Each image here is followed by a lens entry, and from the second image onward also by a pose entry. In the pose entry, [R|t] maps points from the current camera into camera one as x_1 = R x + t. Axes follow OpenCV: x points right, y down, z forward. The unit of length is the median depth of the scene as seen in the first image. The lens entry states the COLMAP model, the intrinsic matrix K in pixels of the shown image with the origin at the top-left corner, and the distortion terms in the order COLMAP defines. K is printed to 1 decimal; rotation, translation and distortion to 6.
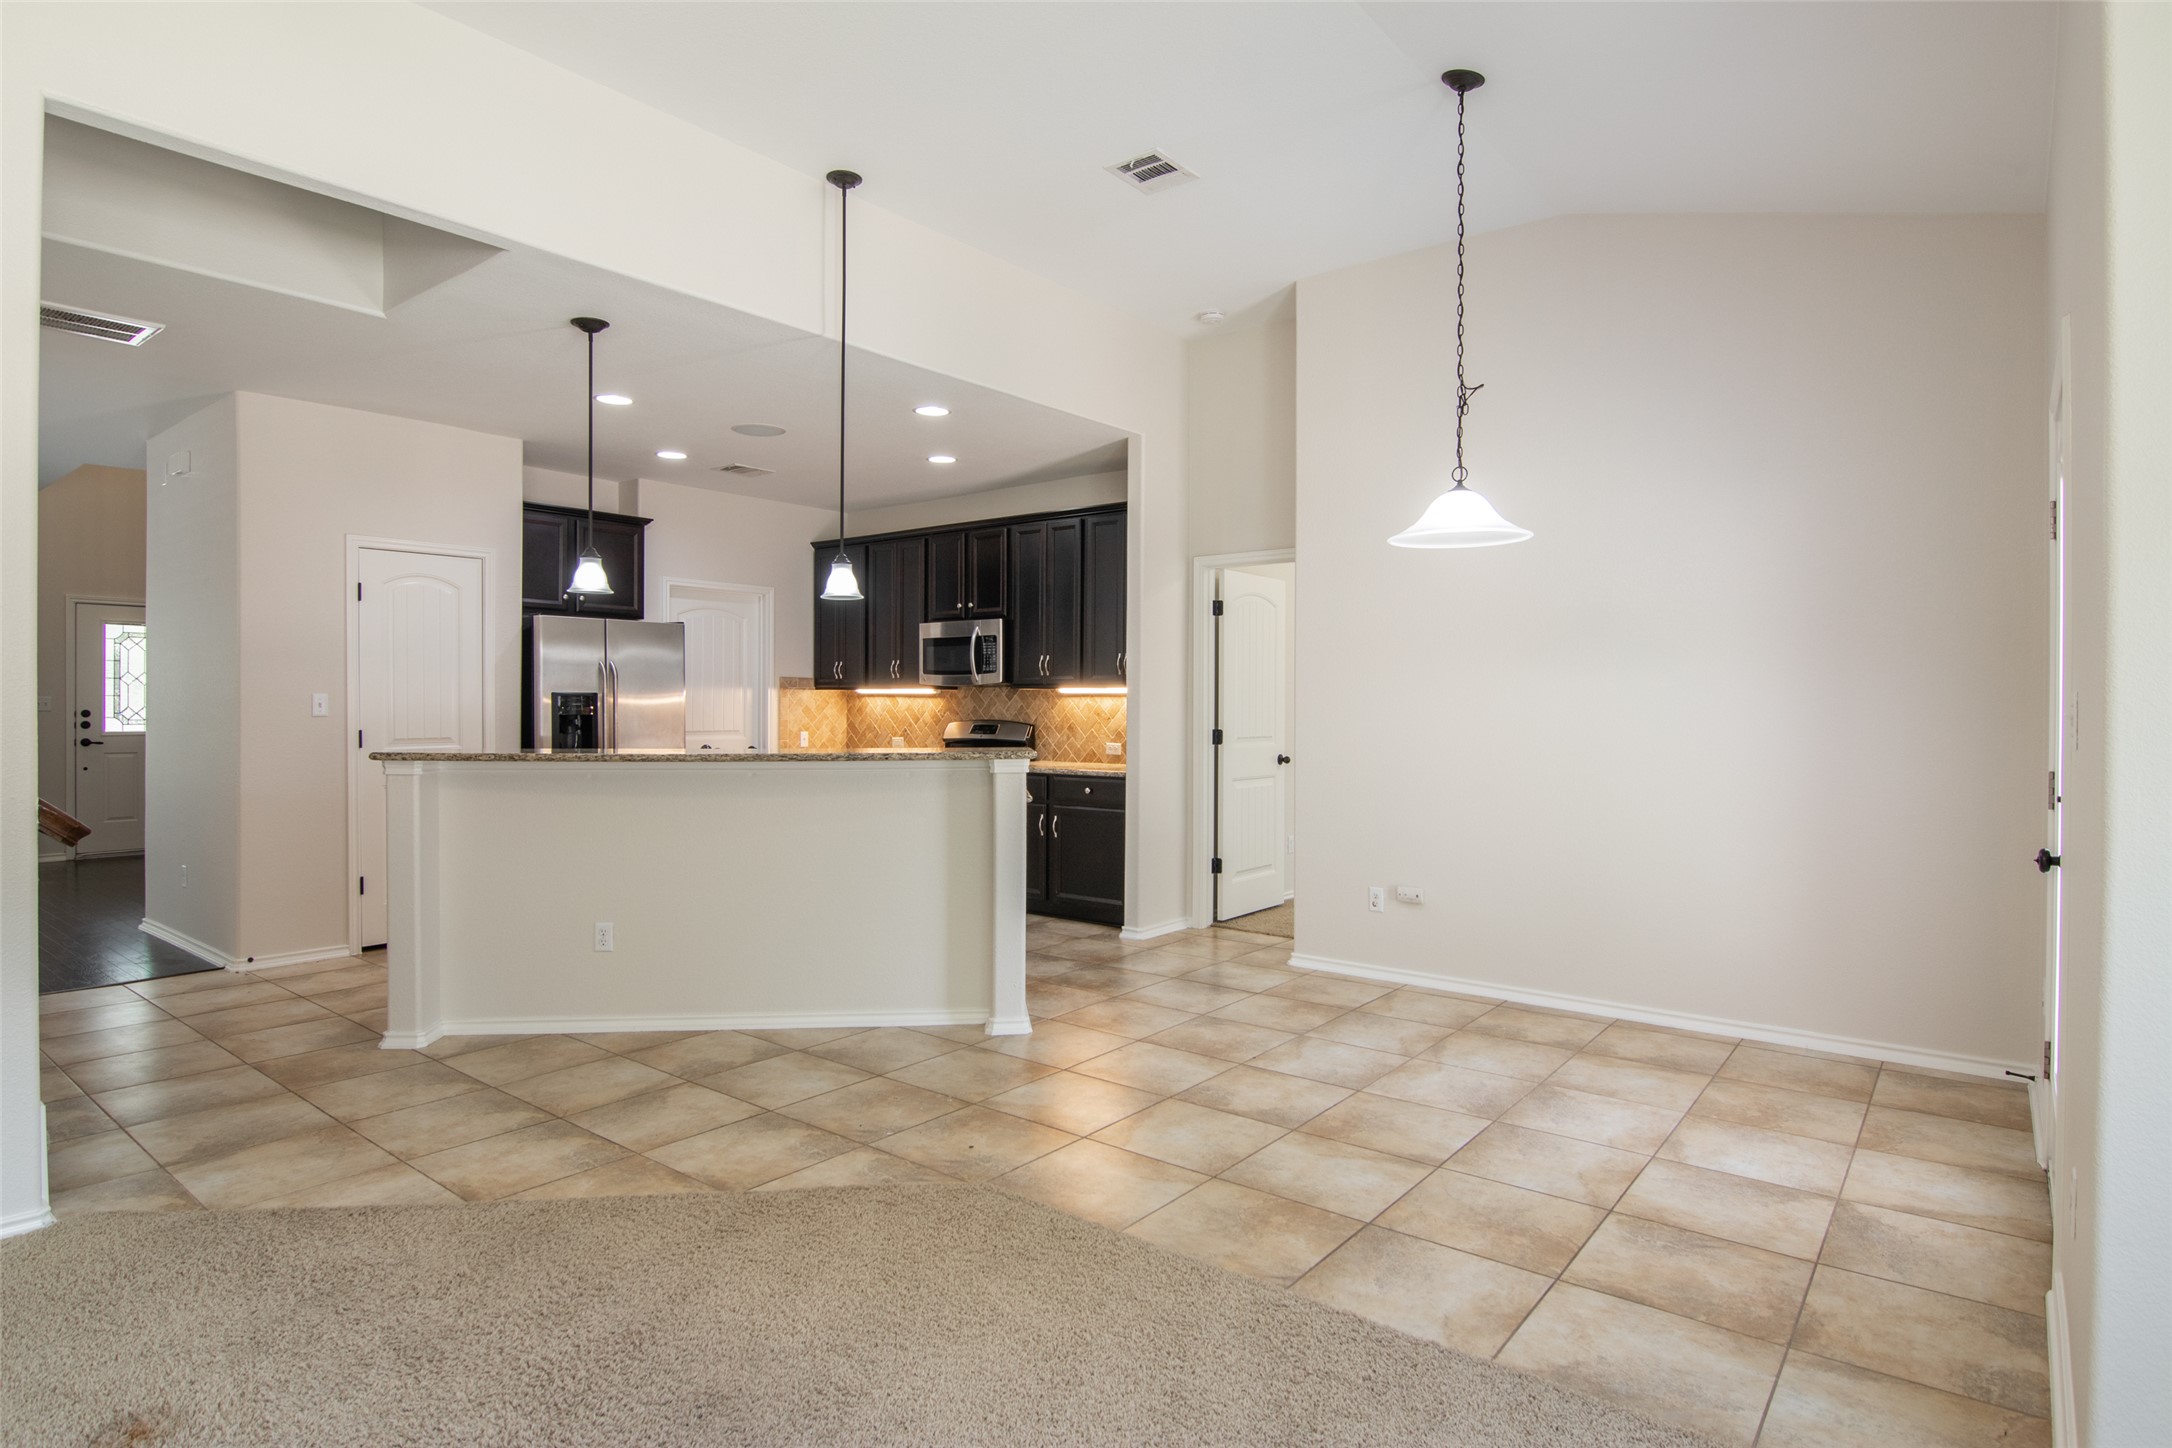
lens RADIAL K [[1155.9, 0, 1083.4], [0, 1155.9, 713.6], [0, 0, 1]] dist [-0.001320, -0.014081]
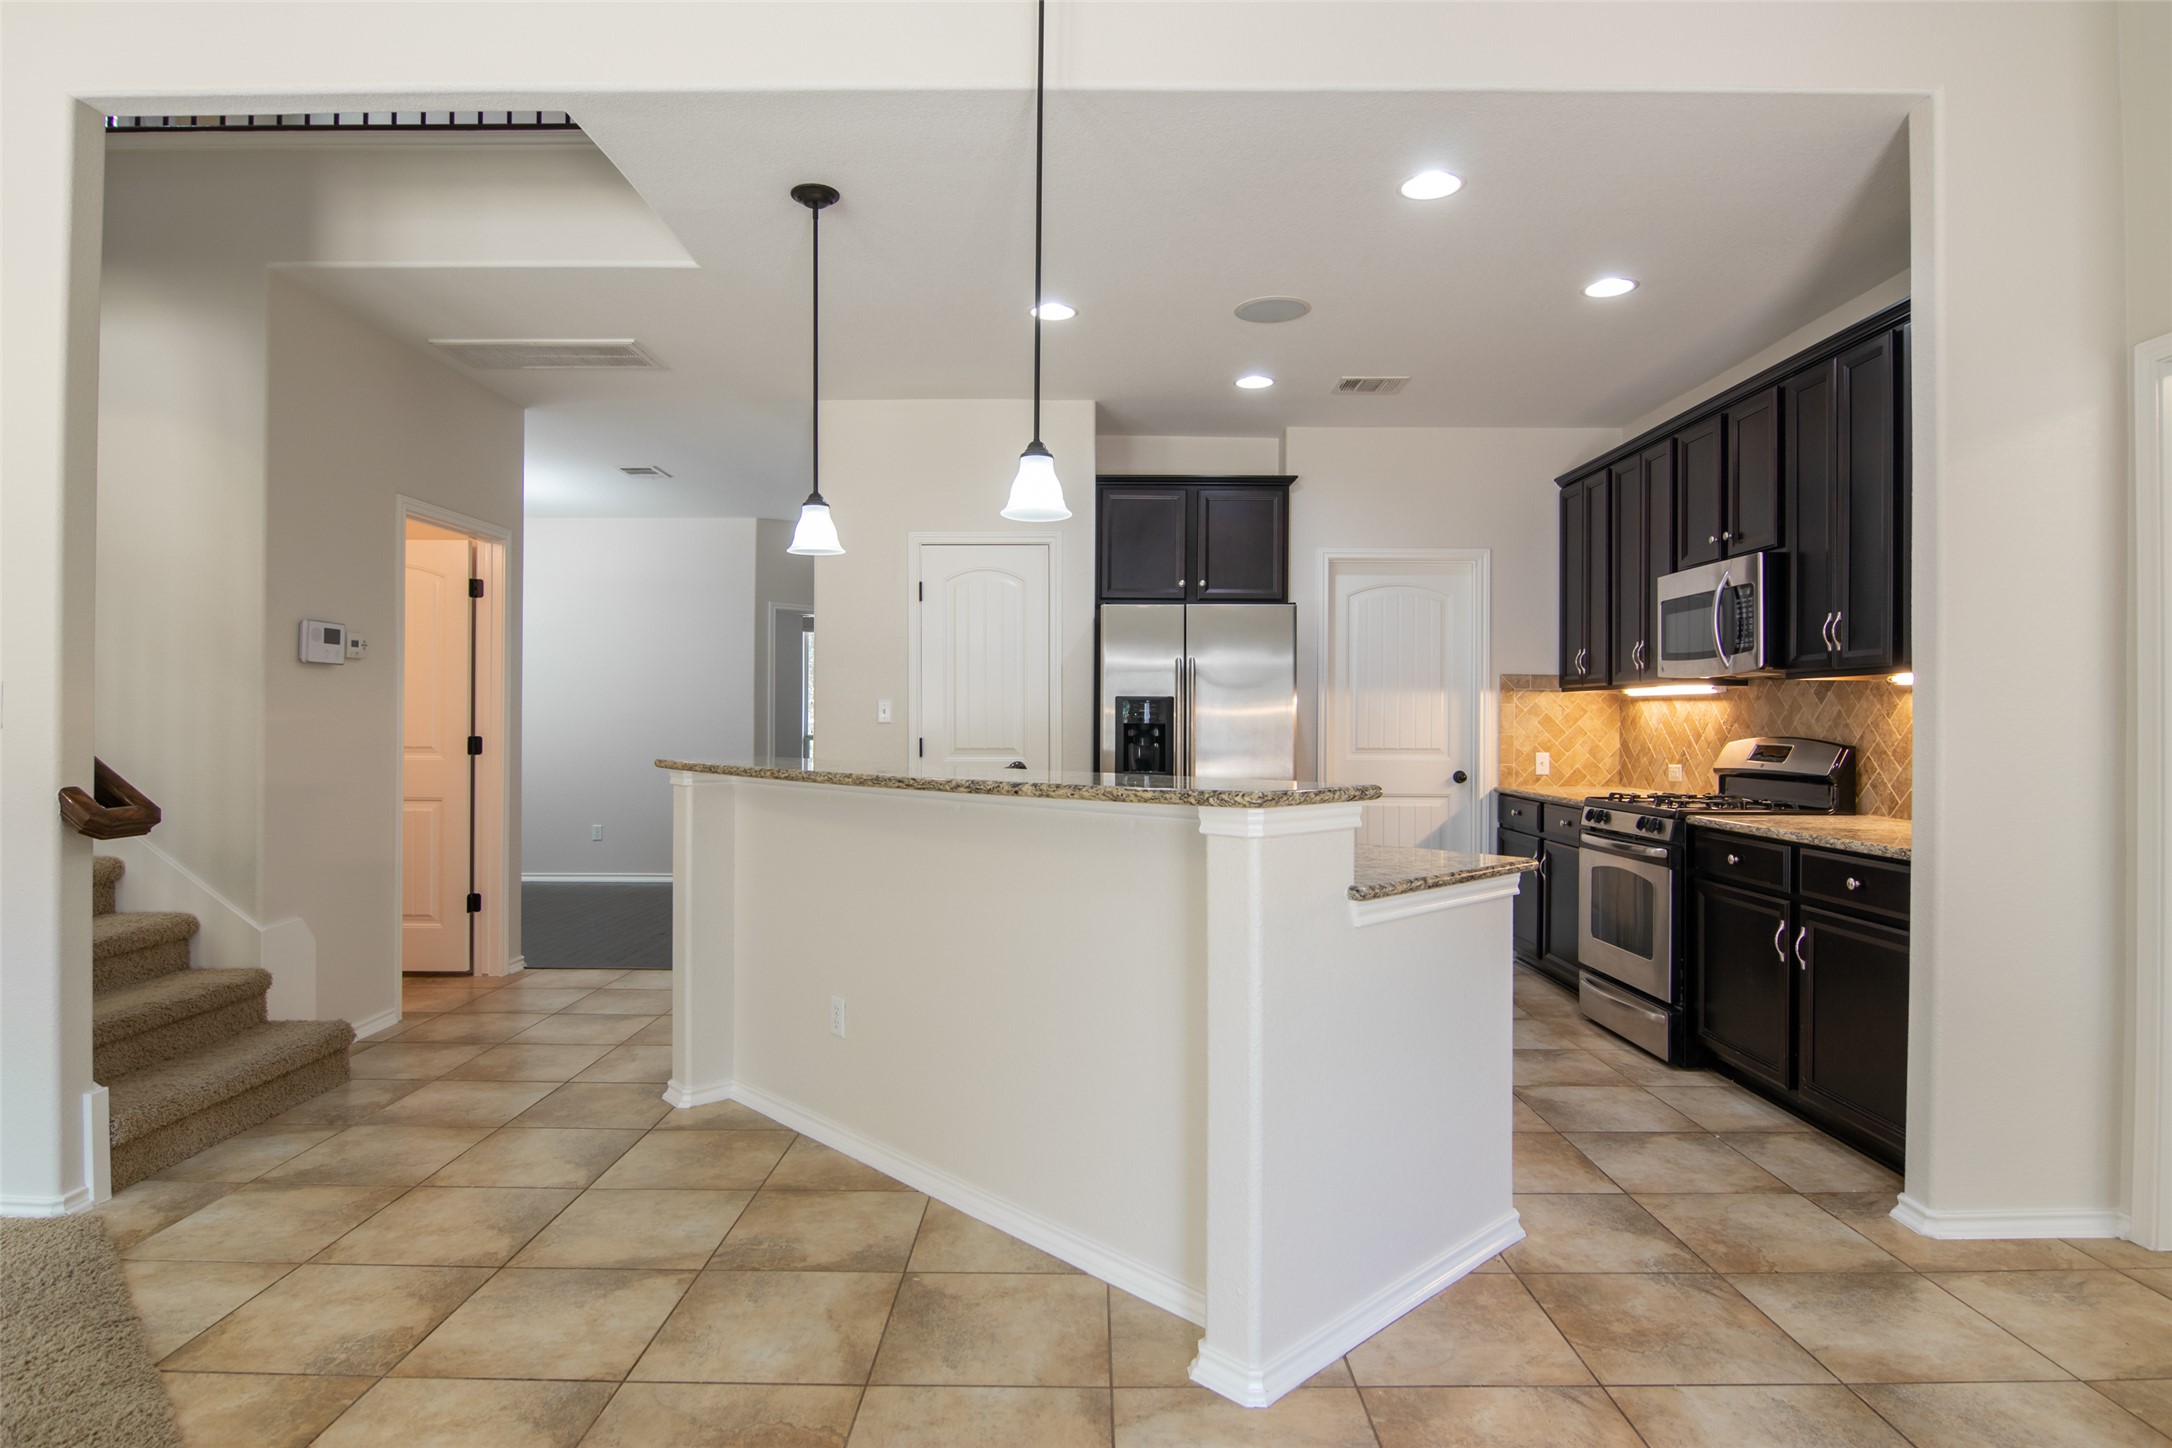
lens RADIAL K [[1188.7, 0, 1083.3], [0, 1188.7, 716.0], [0, 0, 1]] dist [-0.003038, -0.013013]
pose [[0.619815, -0.004490, -0.784735, 0.190841], [-0.008504, 0.999886, -0.012438, 0.006271], [0.784702, 0.014383, 0.619706, 0.442945]]
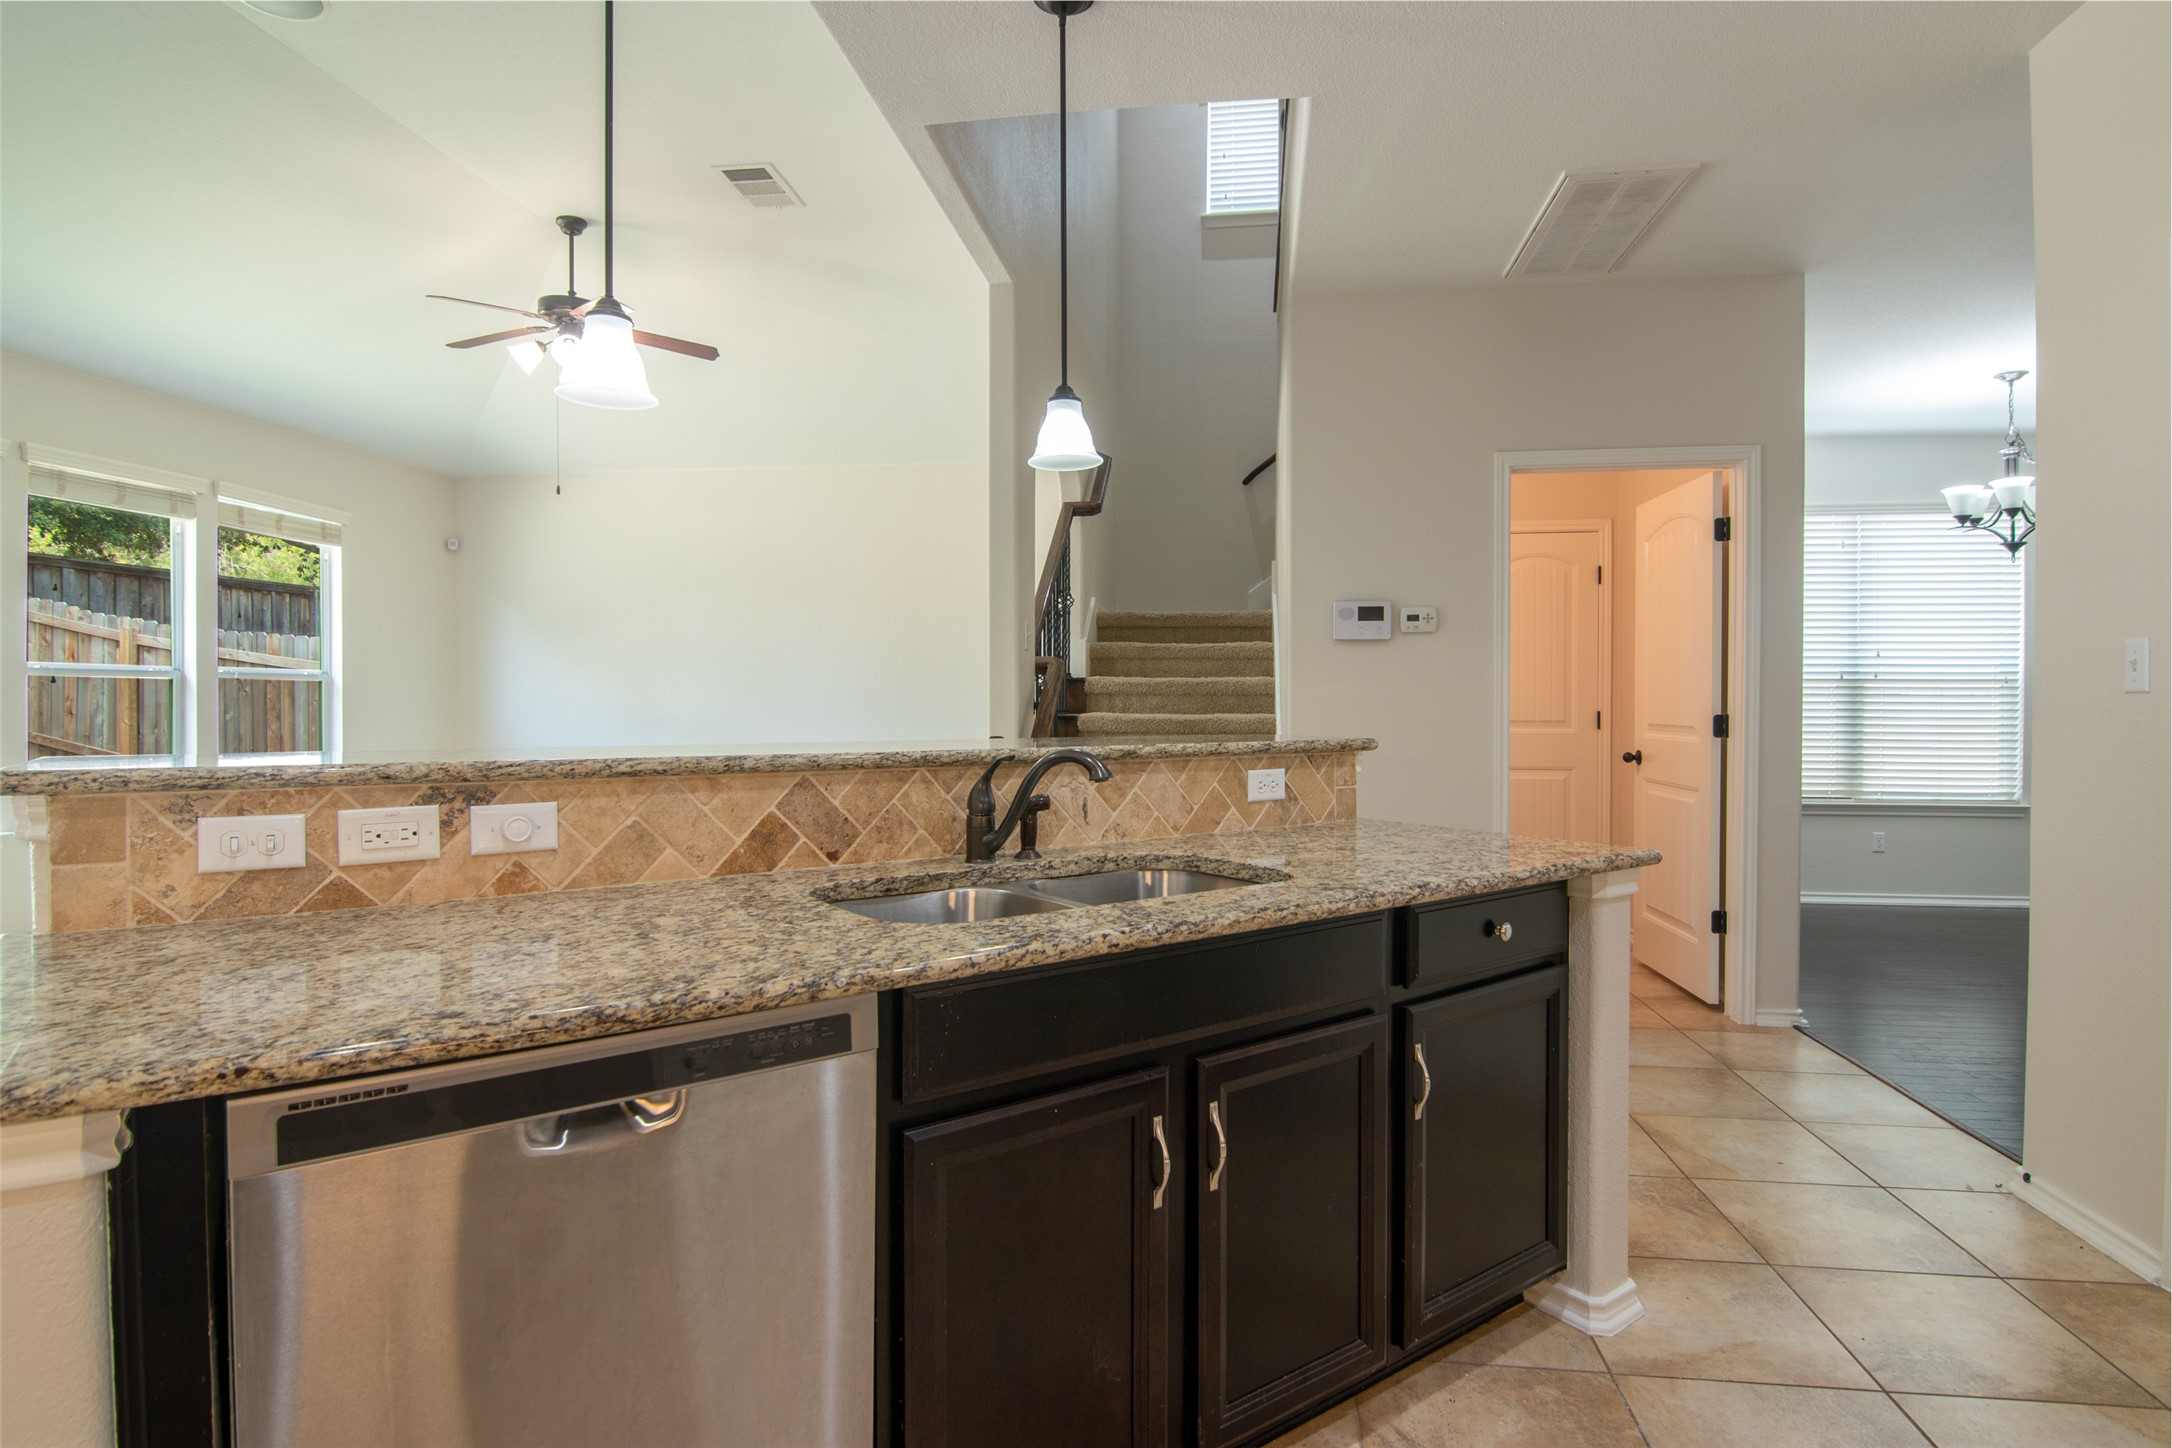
lens RADIAL K [[1139.9, 0, 1082.1], [0, 1139.9, 716.2], [0, 0, 1]] dist [-0.000321, -0.013902]
pose [[-0.865047, 0.001049, -0.501690, -0.104080], [-0.009639, 0.999778, 0.018710, 0.006238], [0.501598, 0.021020, -0.864845, 1.004660]]
